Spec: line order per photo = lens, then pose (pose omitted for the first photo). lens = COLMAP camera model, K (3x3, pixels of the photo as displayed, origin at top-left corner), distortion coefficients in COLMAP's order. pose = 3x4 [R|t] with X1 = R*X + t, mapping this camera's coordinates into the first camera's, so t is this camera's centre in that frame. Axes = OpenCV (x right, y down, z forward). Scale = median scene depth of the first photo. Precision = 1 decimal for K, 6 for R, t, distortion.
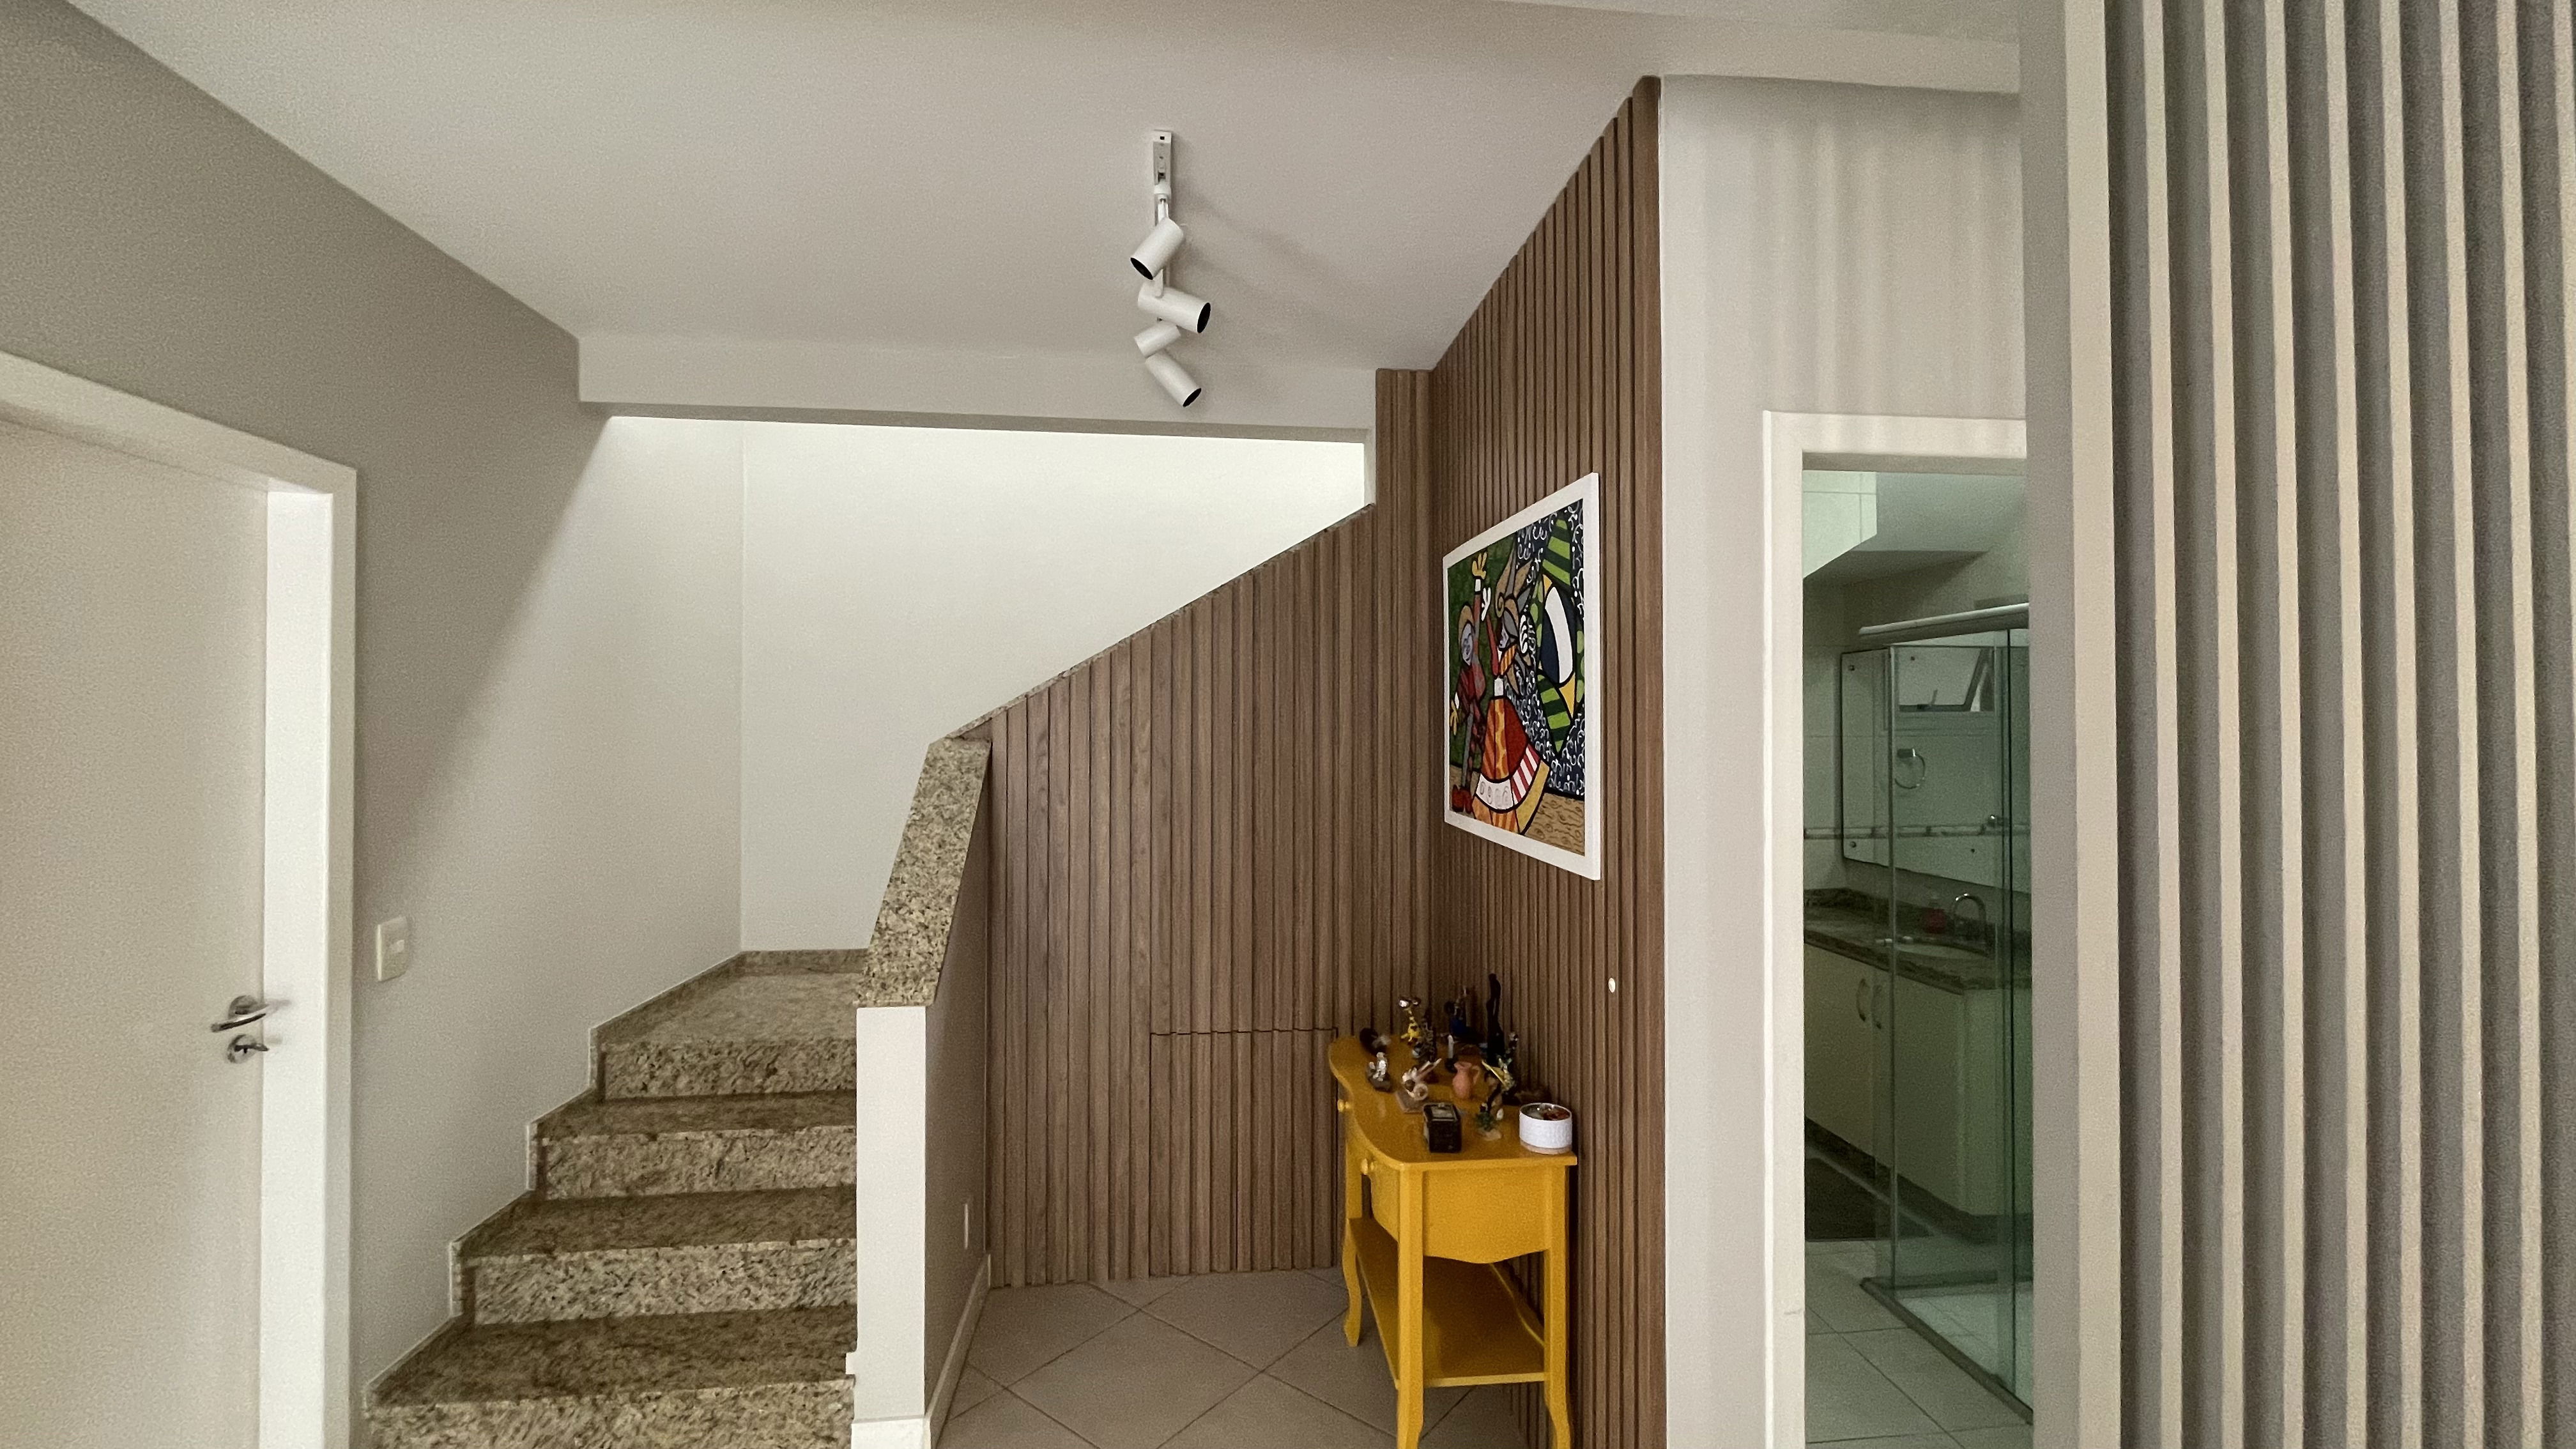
lens RADIAL K [[1047.2, 0, 1288.2], [0, 1047.2, 725.0], [0, 0, 1]] dist [0.002093, -0.000384]
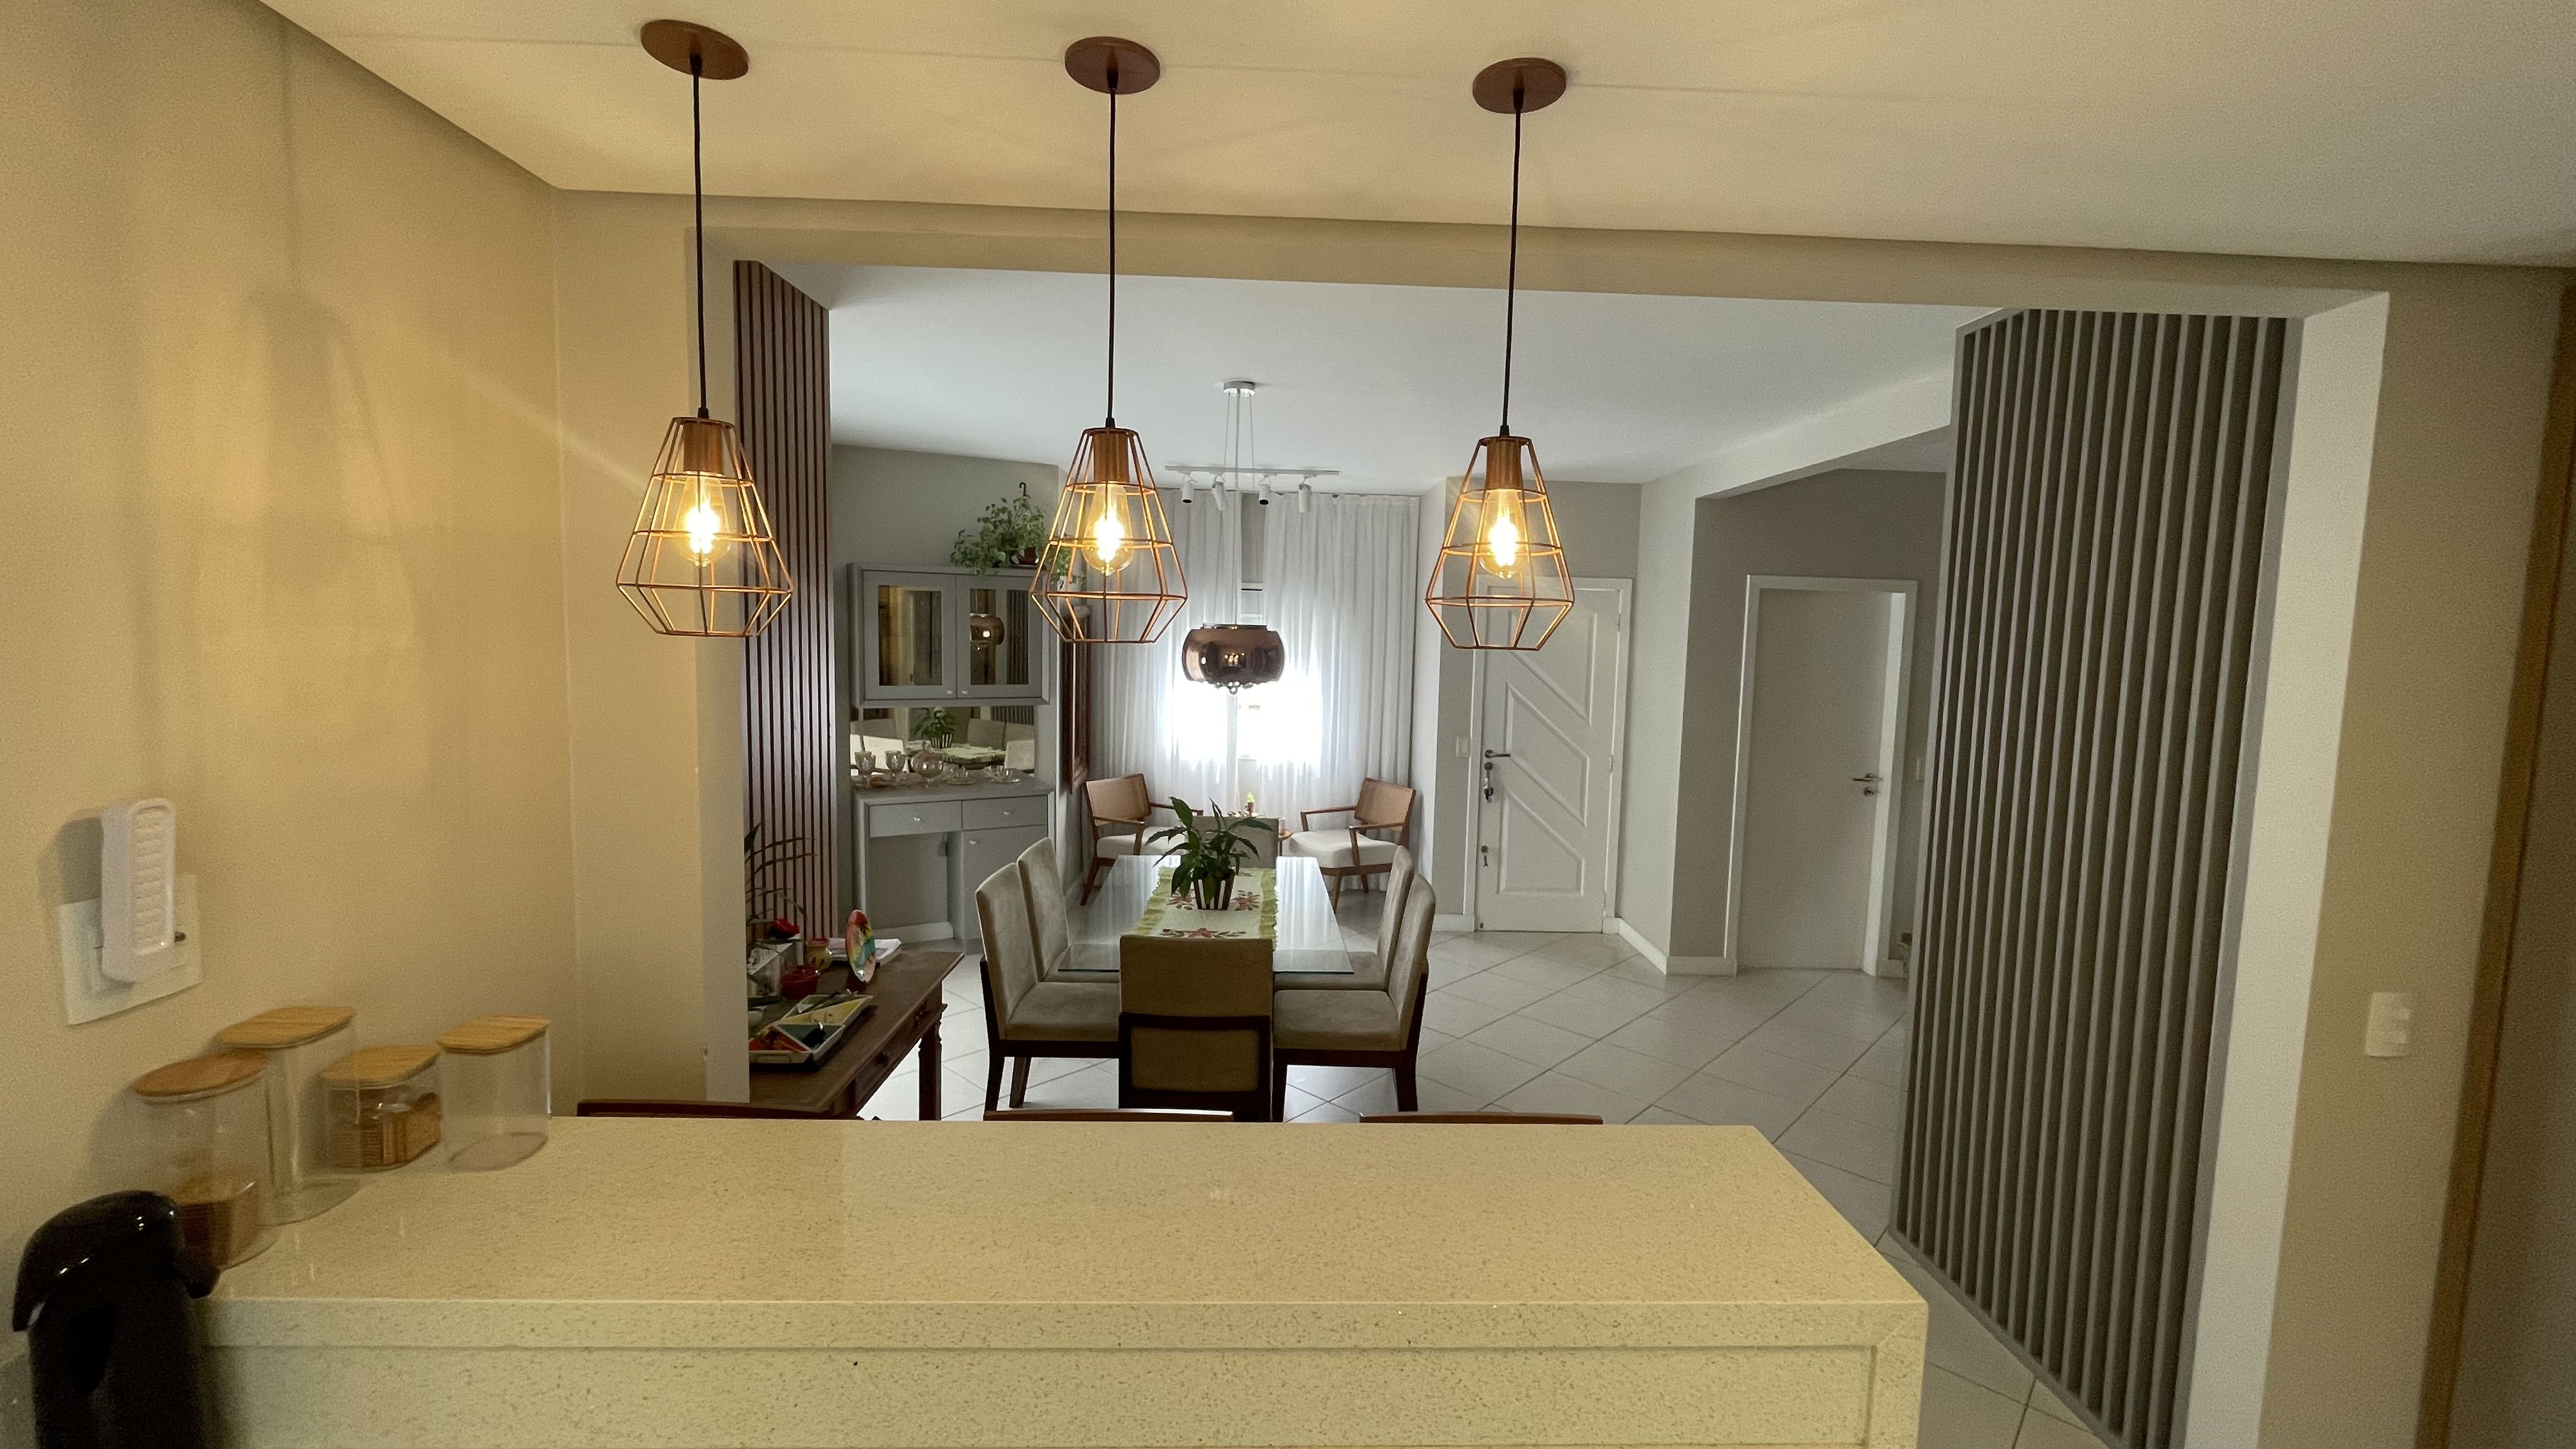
lens RADIAL K [[1047.2, 0, 1286.8], [0, 1047.2, 723.7], [0, 0, 1]] dist [0.002093, -0.000384]
pose [[-0.072163, 0.087445, -0.993552, 1.528078], [-0.020228, 0.995816, 0.089114, -0.077693], [0.997188, 0.026528, -0.070092, -0.304554]]
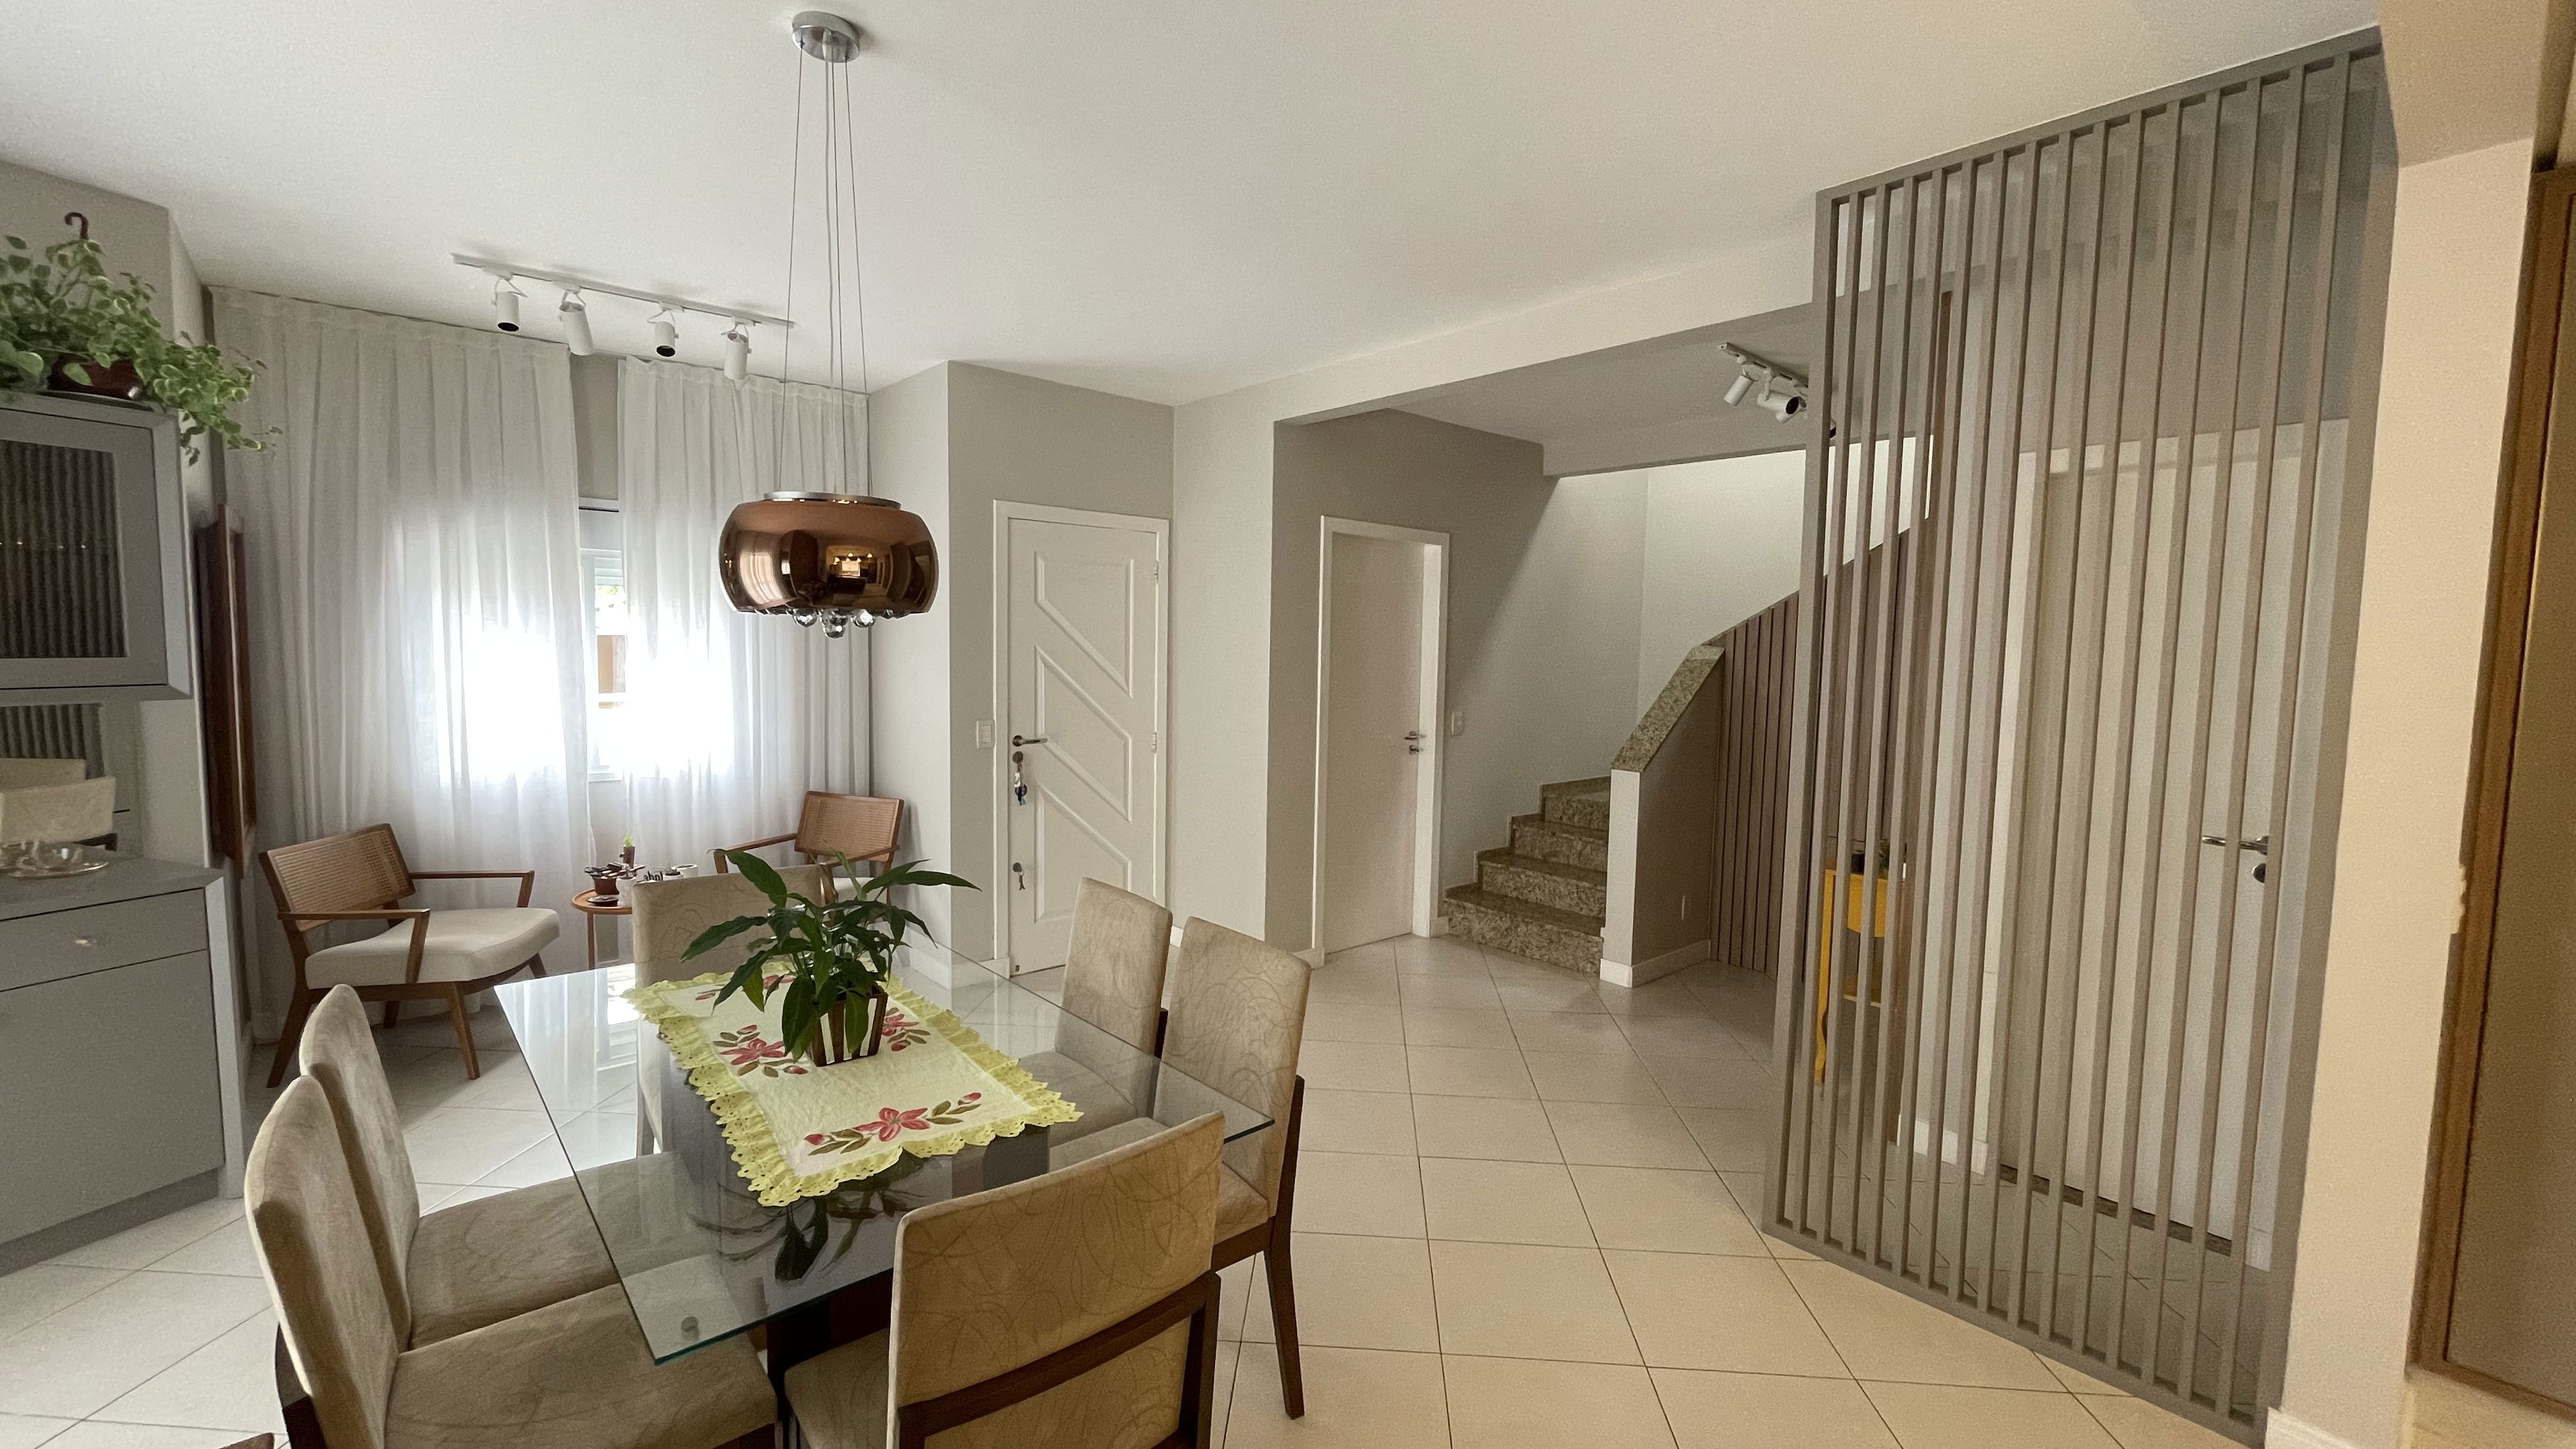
lens RADIAL K [[1047.2, 0, 1295.5], [0, 1047.2, 721.4], [0, 0, 1]] dist [0.002093, -0.000384]
pose [[0.577370, 0.072376, -0.813269, 0.850902], [-0.014324, 0.996808, 0.078541, 0.015098], [0.816357, -0.033698, 0.576563, -0.673519]]
